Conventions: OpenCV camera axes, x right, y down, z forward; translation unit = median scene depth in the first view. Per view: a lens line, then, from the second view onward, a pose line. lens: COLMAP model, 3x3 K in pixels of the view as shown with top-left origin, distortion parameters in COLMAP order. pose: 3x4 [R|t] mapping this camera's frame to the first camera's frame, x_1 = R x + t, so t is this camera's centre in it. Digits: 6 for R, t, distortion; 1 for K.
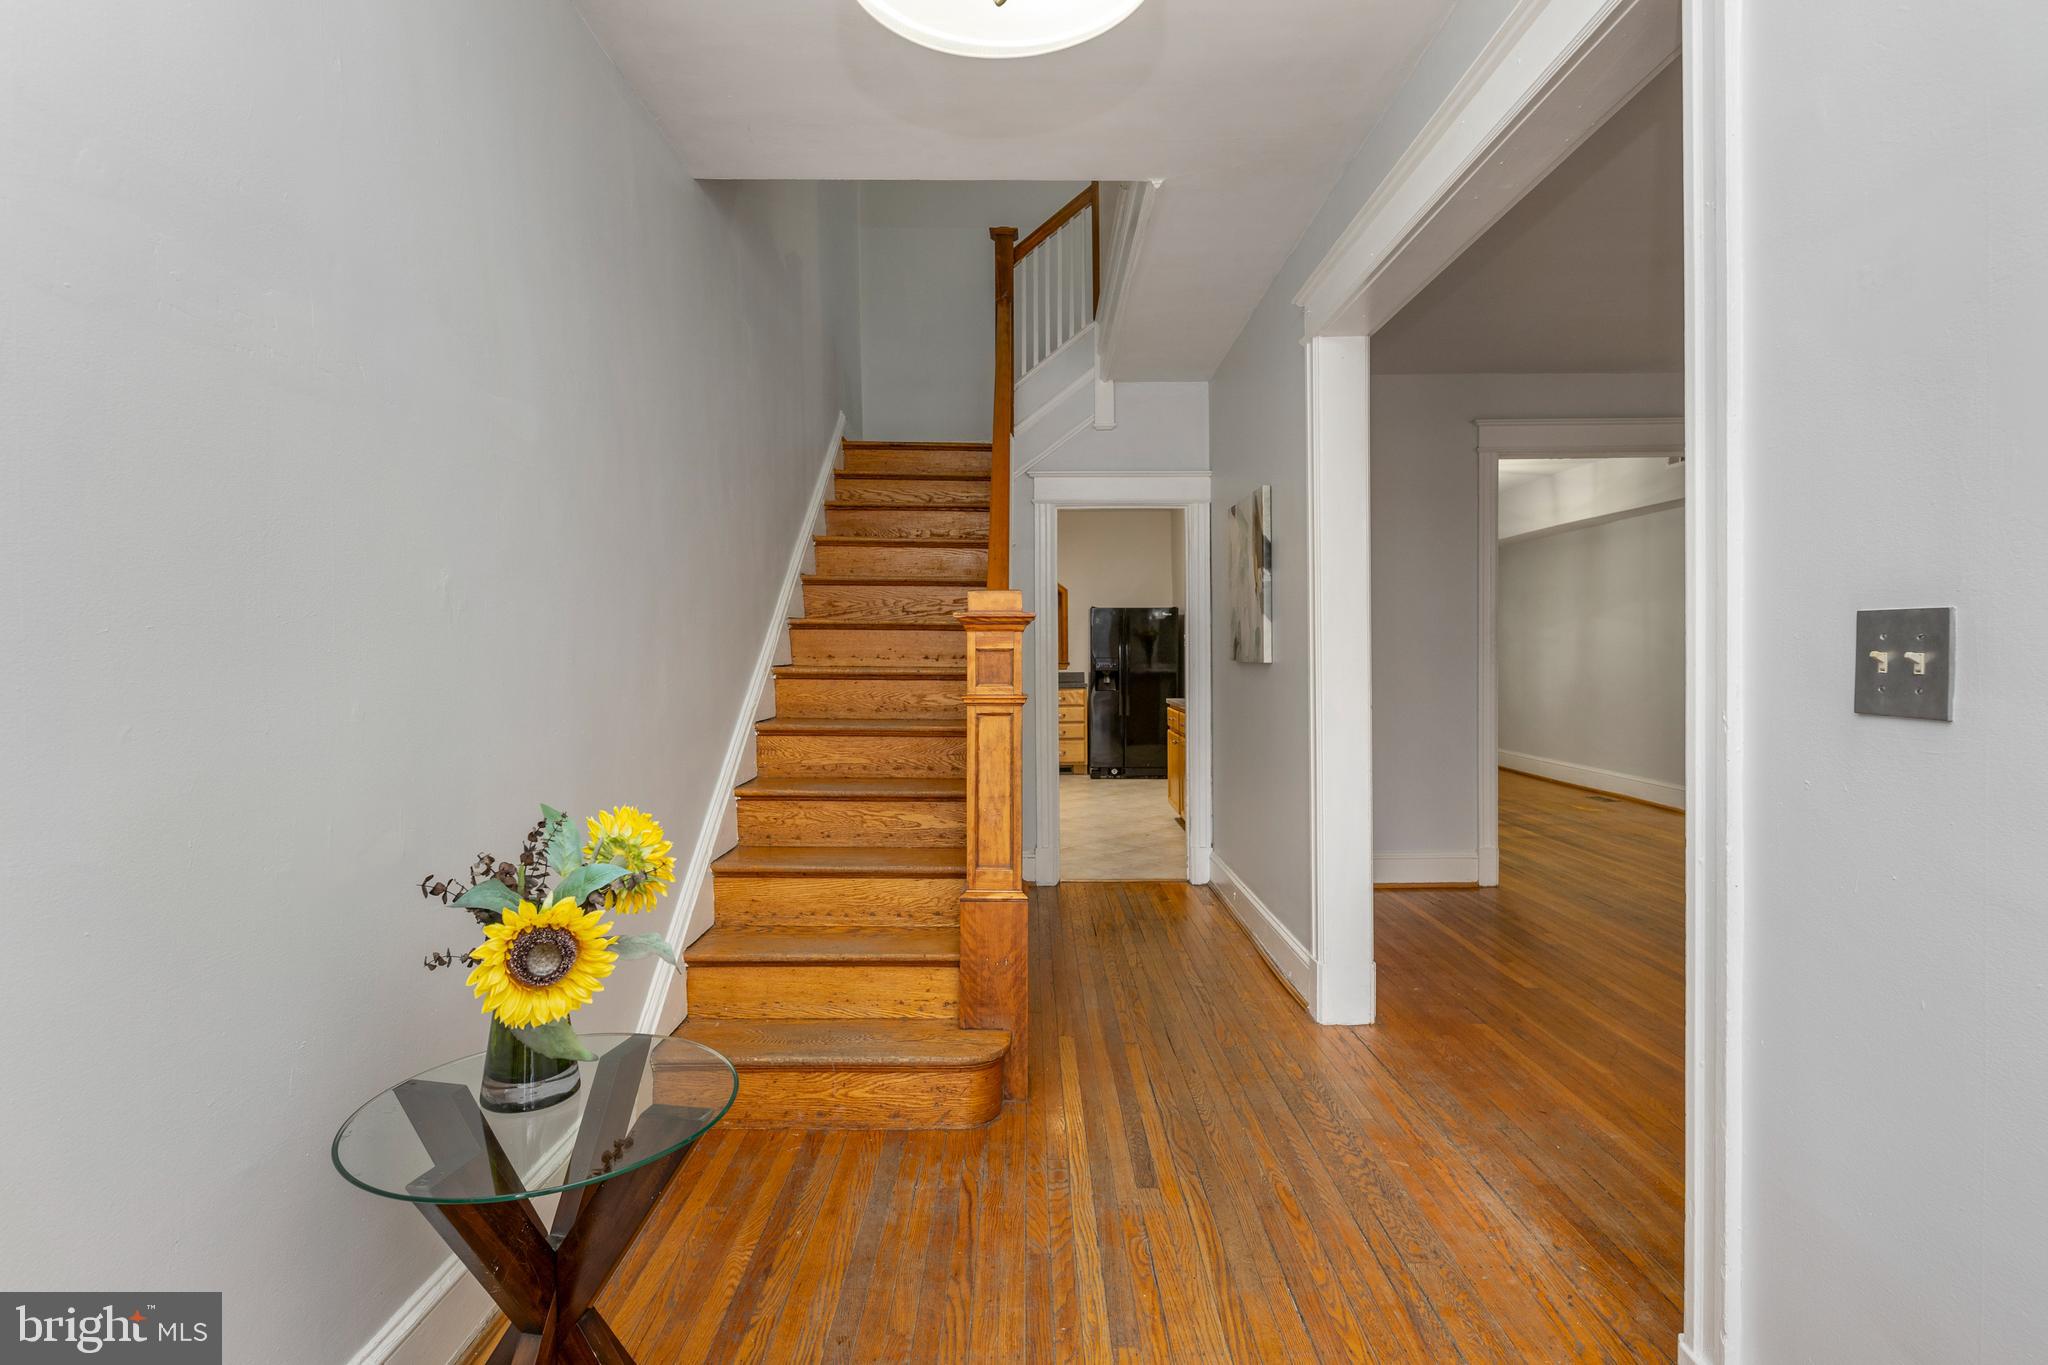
lens RADIAL K [[1003.1, 0, 1024.0], [0, 1003.1, 682.5], [0, 0, 1]] dist [0.001022, 0.000093]
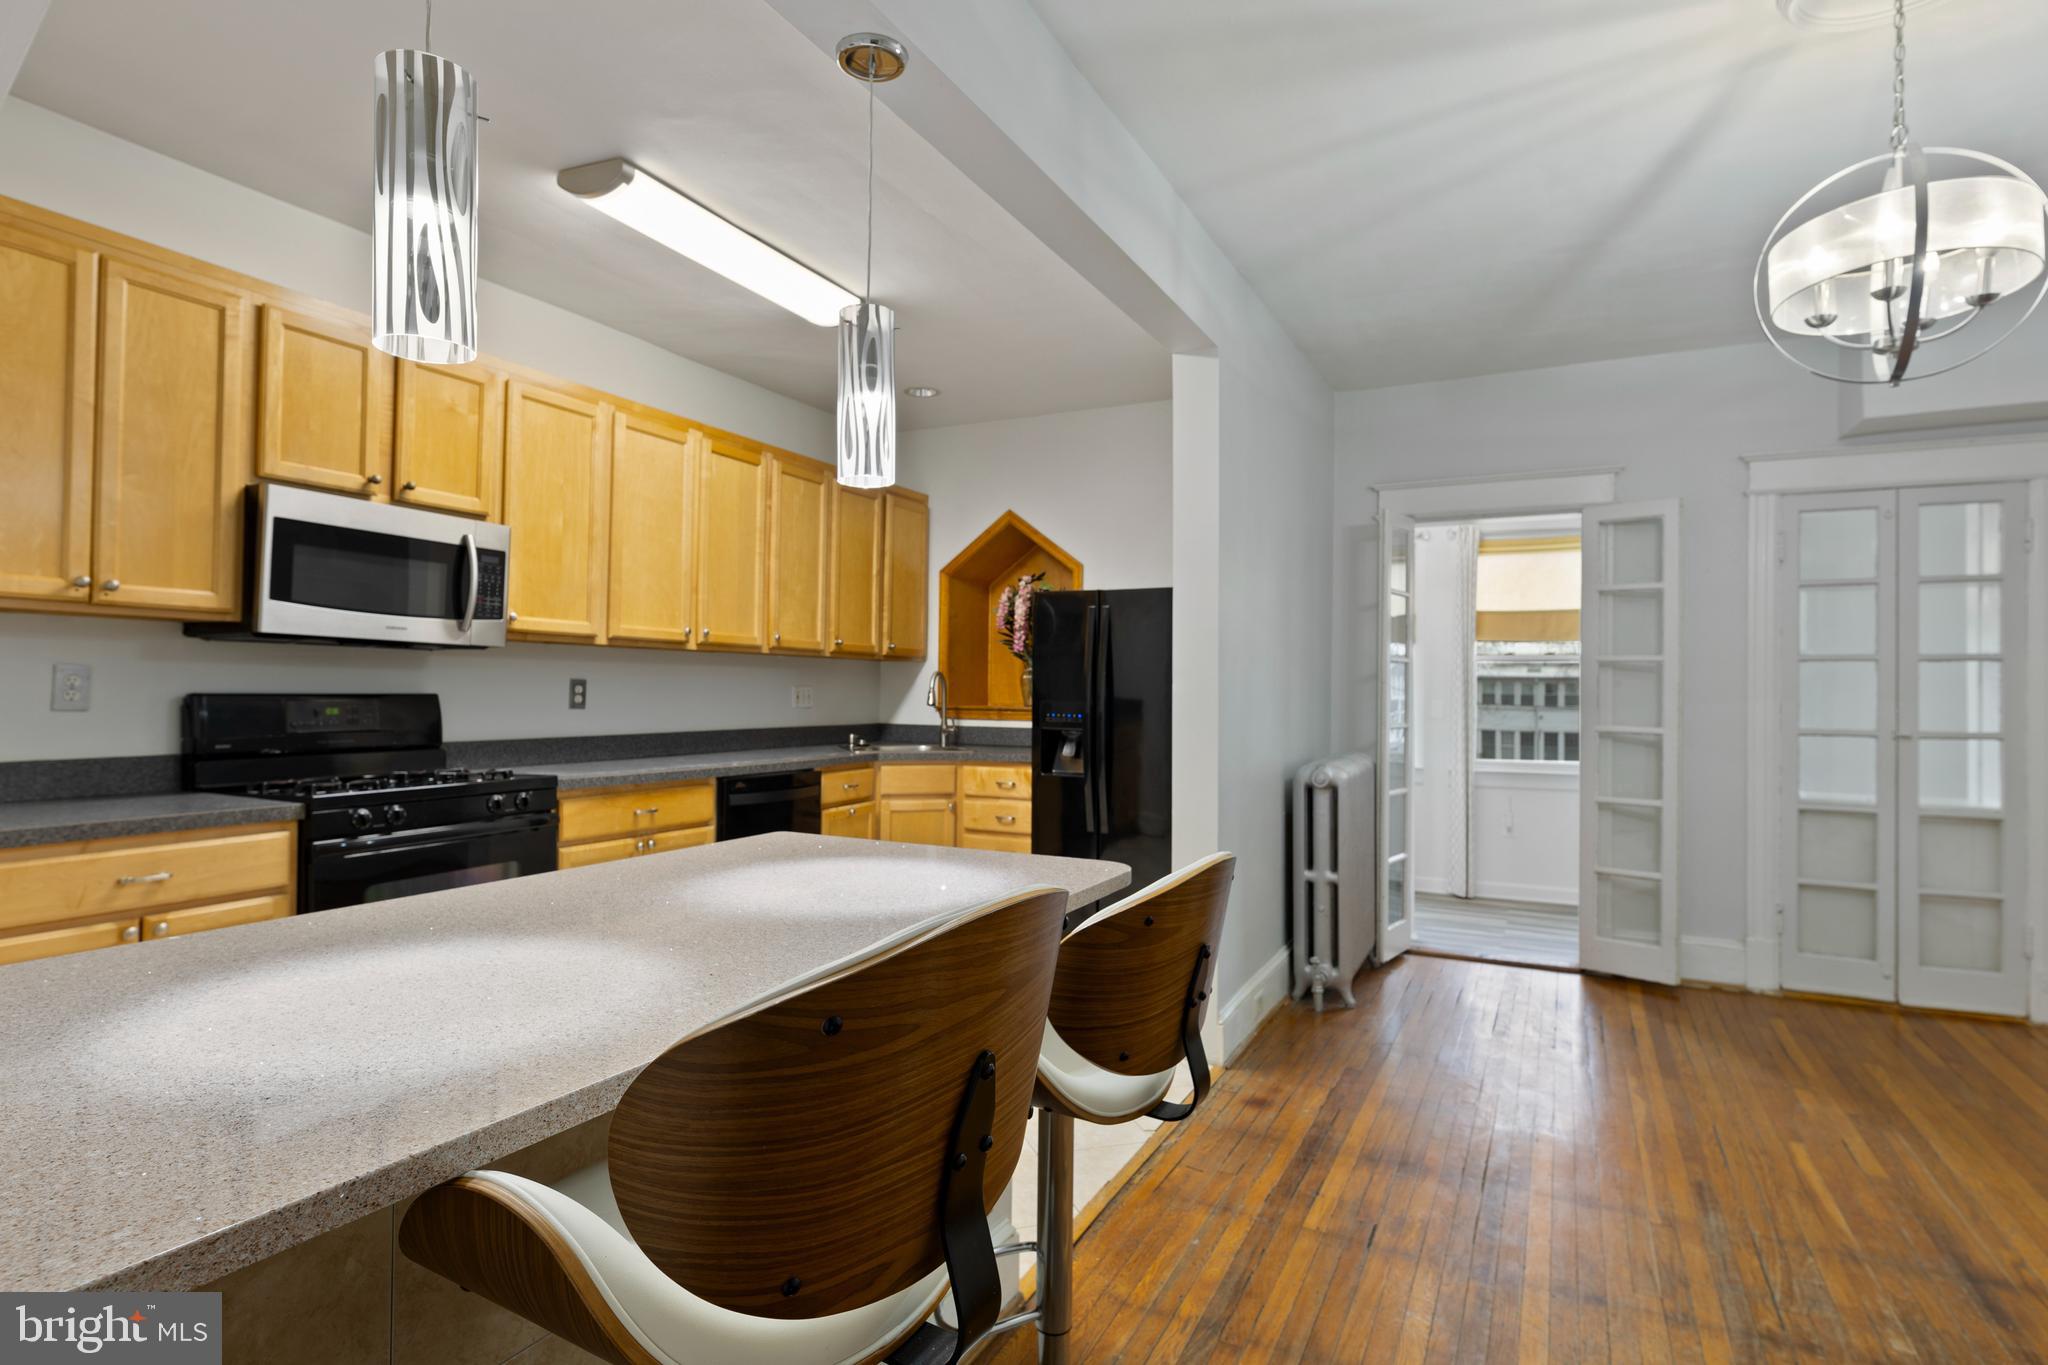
lens RADIAL K [[1060.5, 0, 1016.2], [0, 1060.5, 678.0], [0, 0, 1]] dist [0.004779, 0.001381]
pose [[0.892242, 0.013108, -0.451368, 0.509471], [-0.030750, 0.999022, -0.031772, -0.034751], [0.450510, 0.042228, 0.891772, 1.028051]]
